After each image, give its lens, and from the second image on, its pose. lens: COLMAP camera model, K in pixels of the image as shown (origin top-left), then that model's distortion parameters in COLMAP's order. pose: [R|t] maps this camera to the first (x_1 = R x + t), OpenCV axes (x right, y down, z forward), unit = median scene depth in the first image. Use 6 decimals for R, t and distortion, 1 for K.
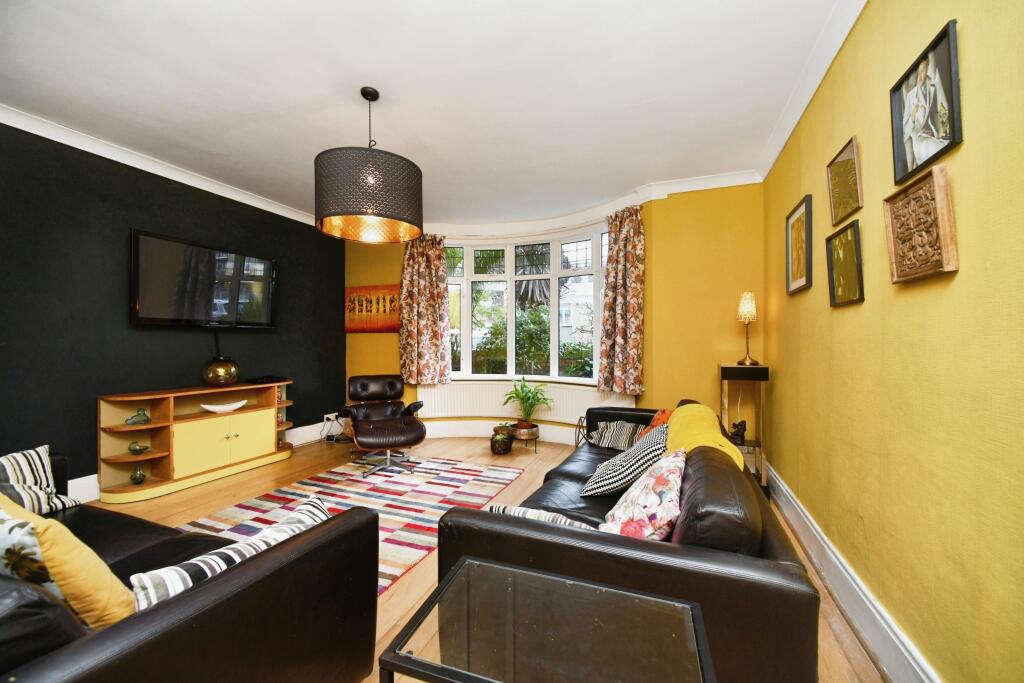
lens RADIAL K [[407.0, 0, 508.8], [0, 407.0, 345.2], [0, 0, 1]] dist [-0.000890, -0.000071]
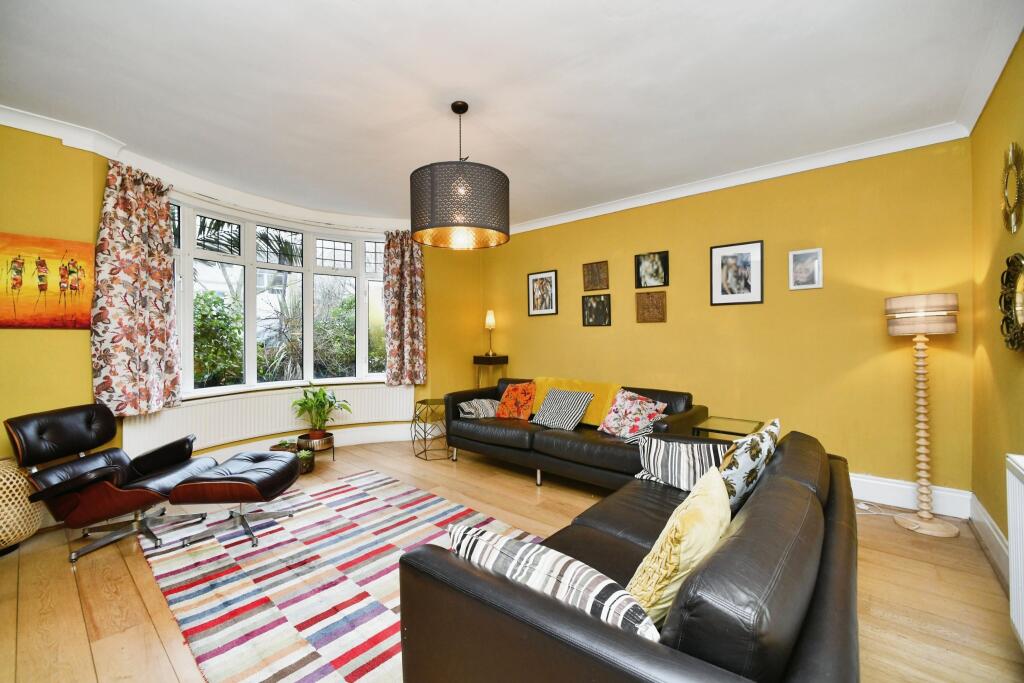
lens RADIAL K [[418.2, 0, 508.4], [0, 418.2, 335.4], [0, 0, 1]] dist [-0.000948, -0.000231]
pose [[0.313639, 0.005270, 0.949528, -0.899110], [0.013007, 0.999867, -0.009846, -0.013056], [-0.949453, 0.015438, 0.313529, 0.379414]]
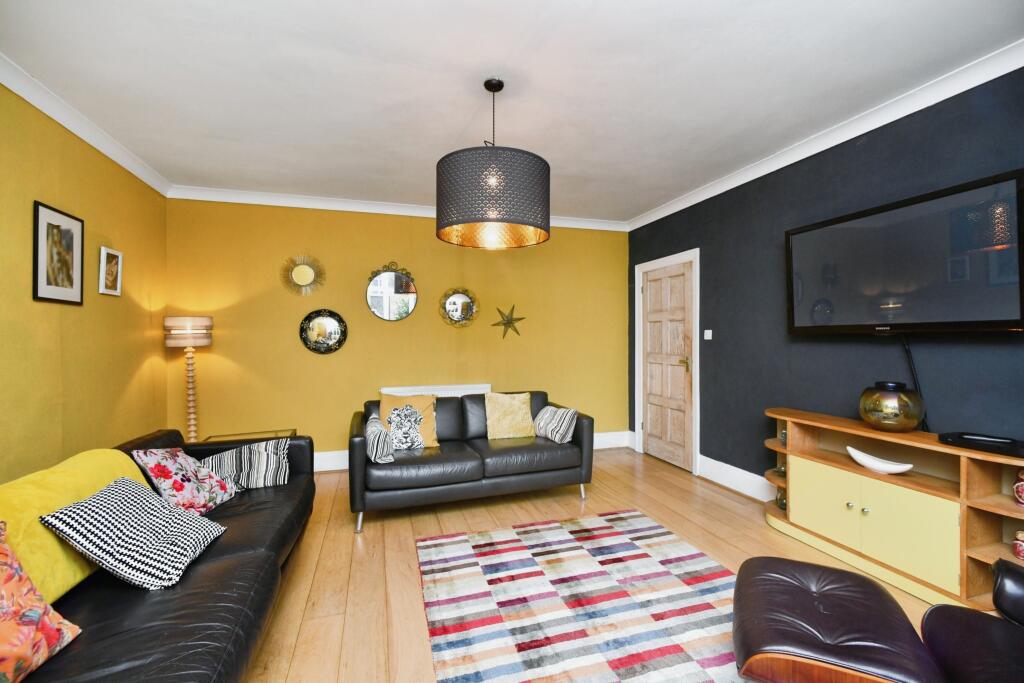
lens RADIAL K [[425.5, 0, 508.0], [0, 425.5, 340.4], [0, 0, 1]] dist [-0.000334, -0.000034]
pose [[-0.772398, 0.000537, -0.635139, 0.159739], [-0.004896, 0.999965, 0.006799, -0.038616], [0.635120, 0.008361, -0.772368, 1.198841]]
